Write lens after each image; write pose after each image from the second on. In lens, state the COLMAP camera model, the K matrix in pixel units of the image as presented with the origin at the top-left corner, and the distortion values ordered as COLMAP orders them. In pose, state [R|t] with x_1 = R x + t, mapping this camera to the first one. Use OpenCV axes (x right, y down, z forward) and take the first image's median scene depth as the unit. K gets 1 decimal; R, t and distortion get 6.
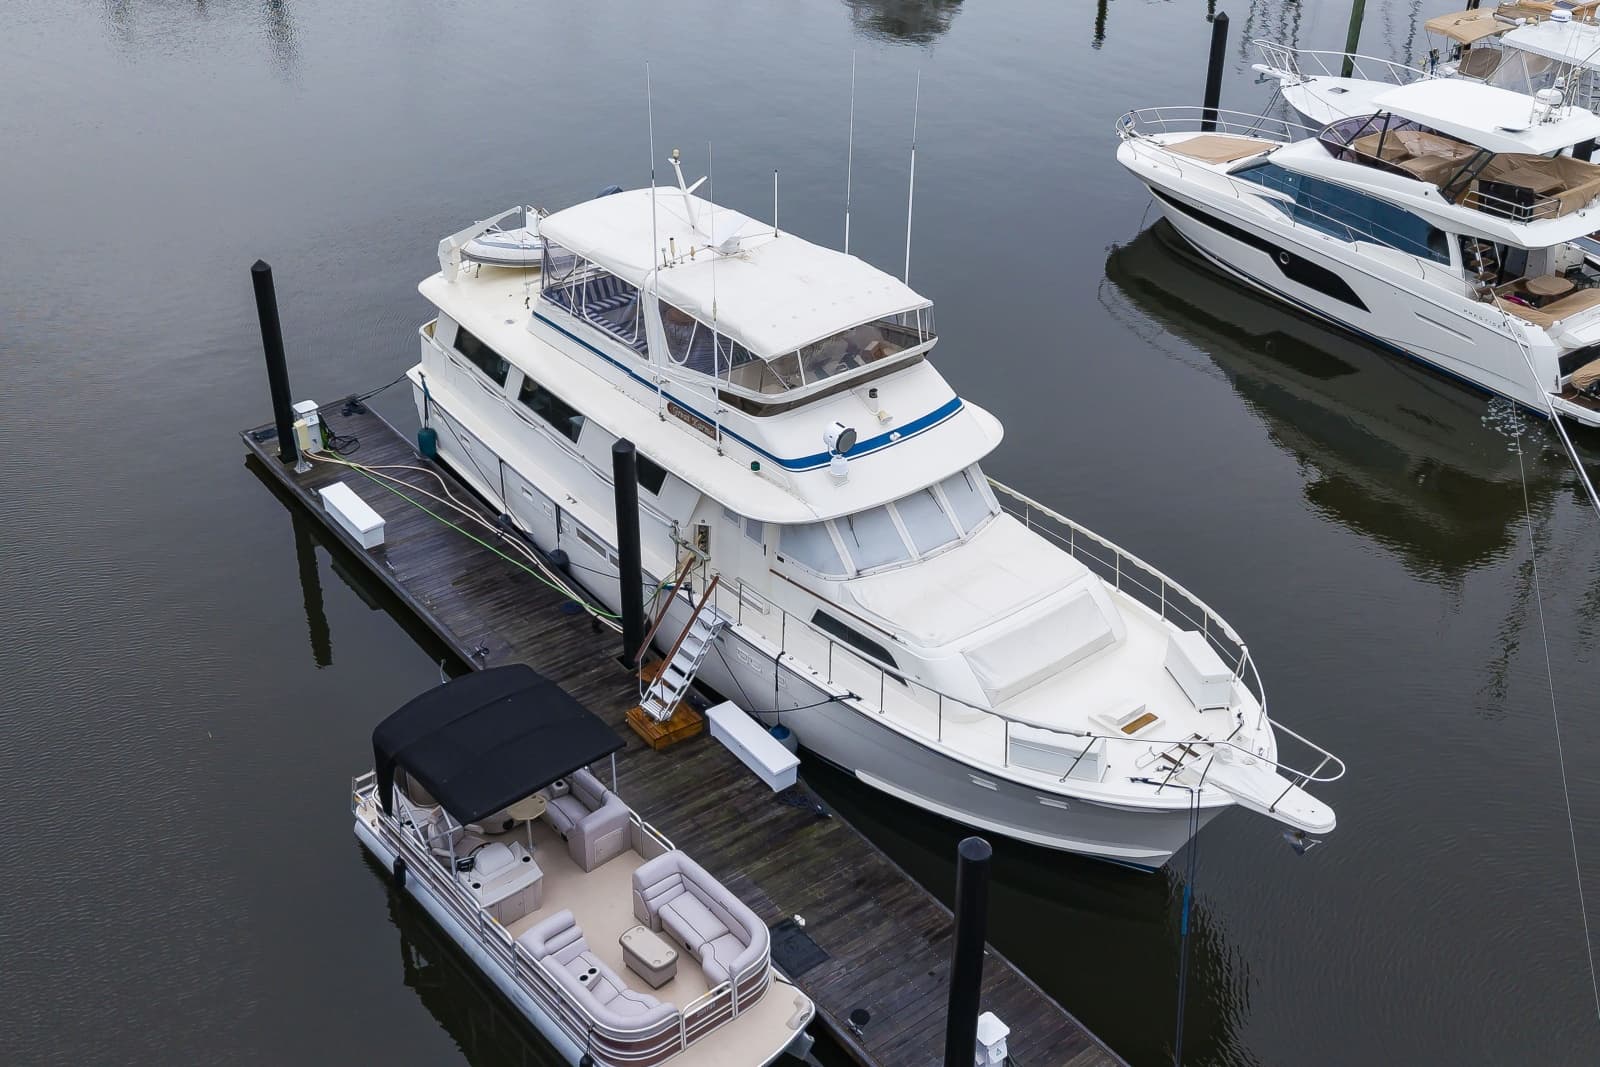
lens RADIAL K [[1620.8, 0, 832.0], [0, 1620.8, 535.5], [0, 0, 1]] dist [0.005164, -0.018080]
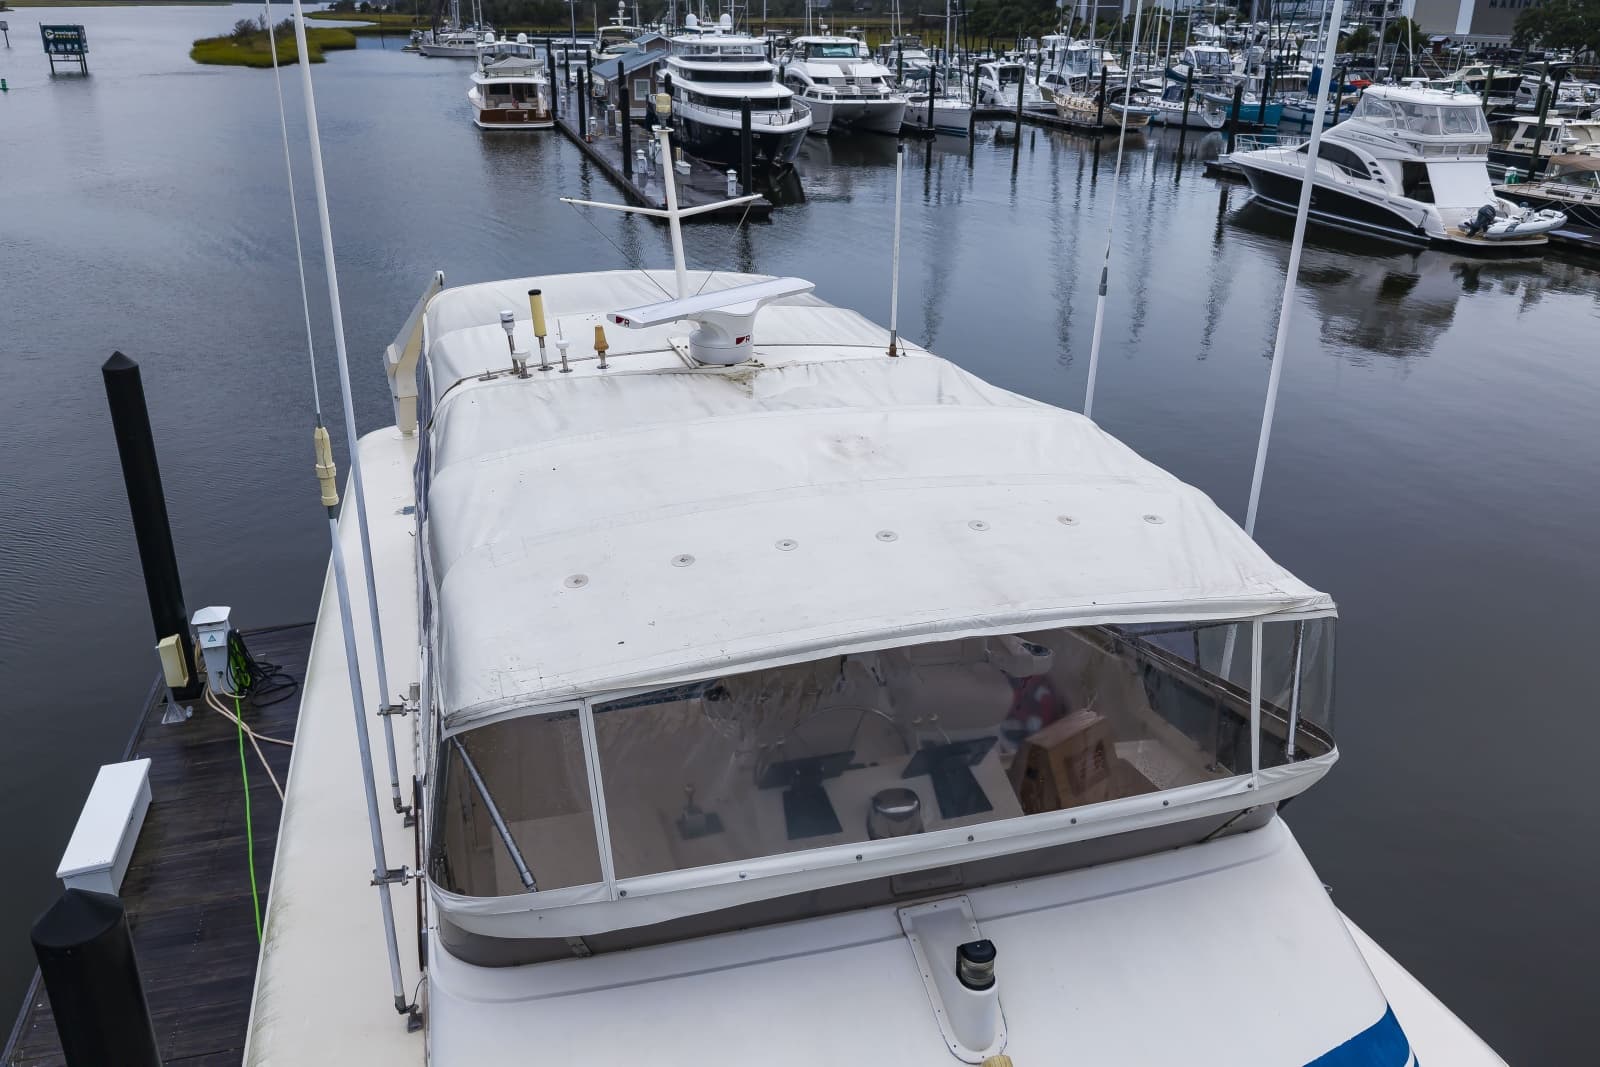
lens RADIAL K [[1261.6, 0, 800.0], [0, 1261.6, 533.5], [0, 0, 1]] dist [-0.025109, 0.001638]
pose [[0.919340, 0.147706, -0.364686, 0.053387], [-0.211138, 0.967309, -0.140476, -0.108137], [0.332015, 0.206144, 0.920473, 0.777509]]
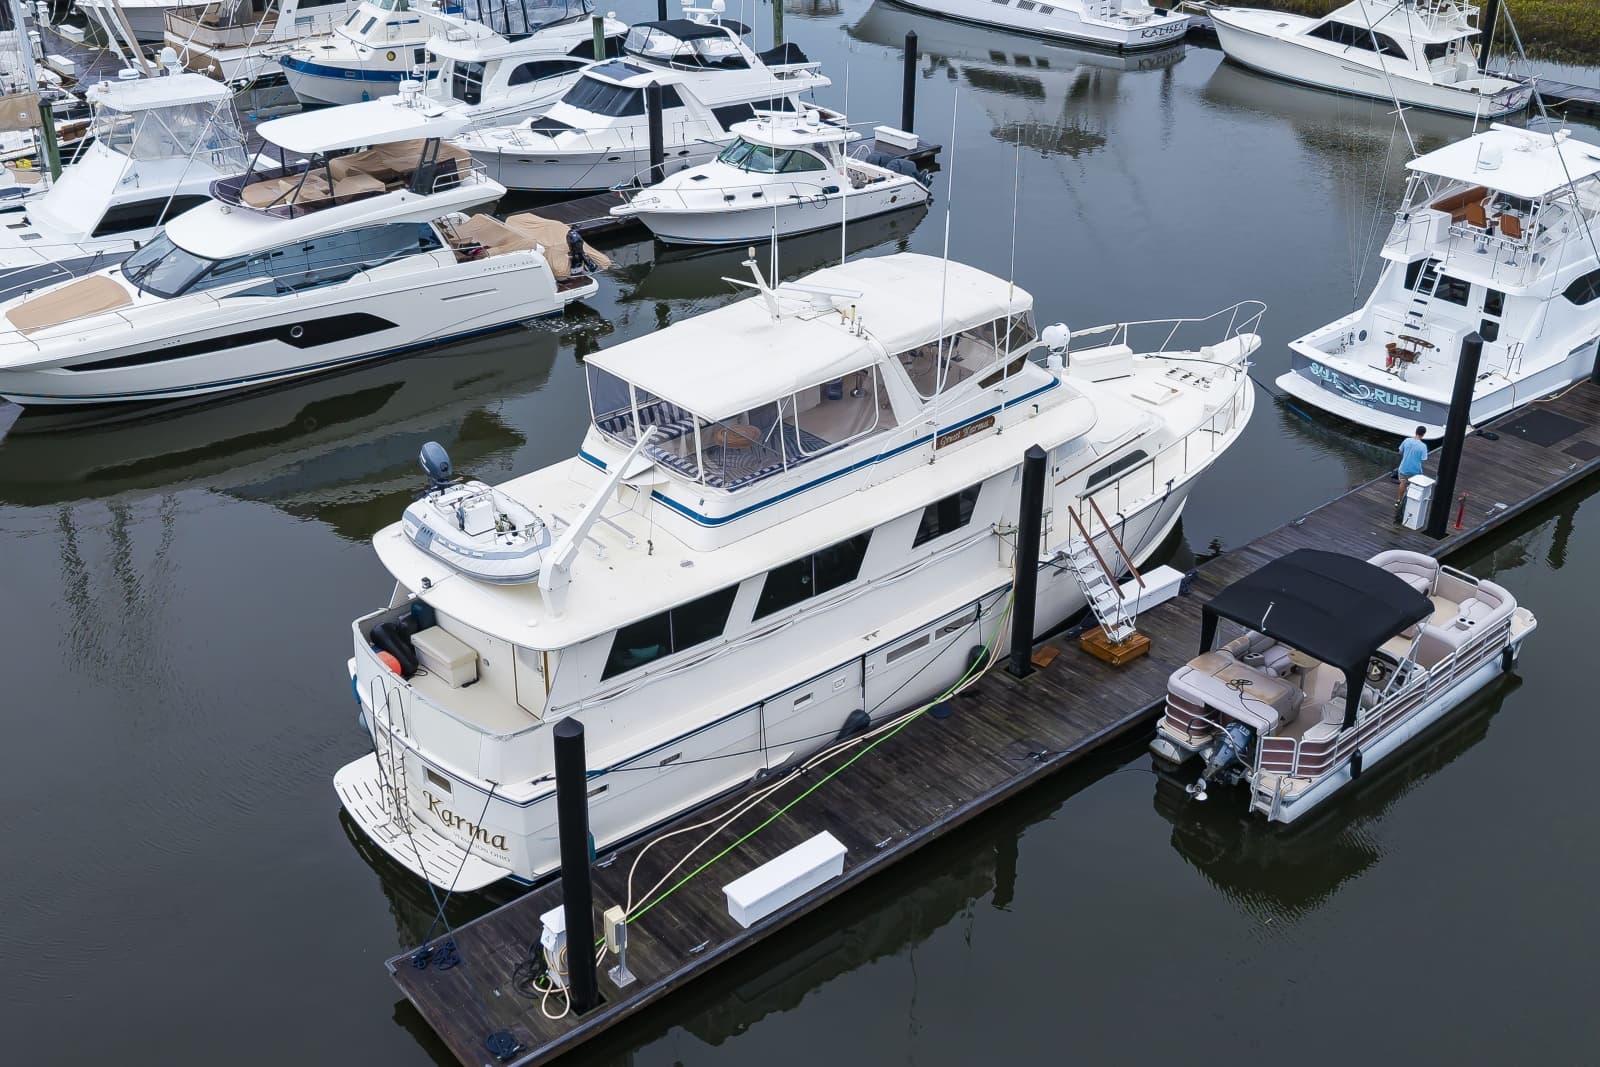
lens RADIAL K [[1620.8, 0, 832.0], [0, 1620.8, 535.5], [0, 0, 1]] dist [0.005164, -0.018080]
pose [[-0.037508, -0.478946, 0.877043, -0.989300], [0.531191, 0.733837, 0.423460, -0.489606], [-0.846421, 0.481760, 0.226887, 0.846250]]
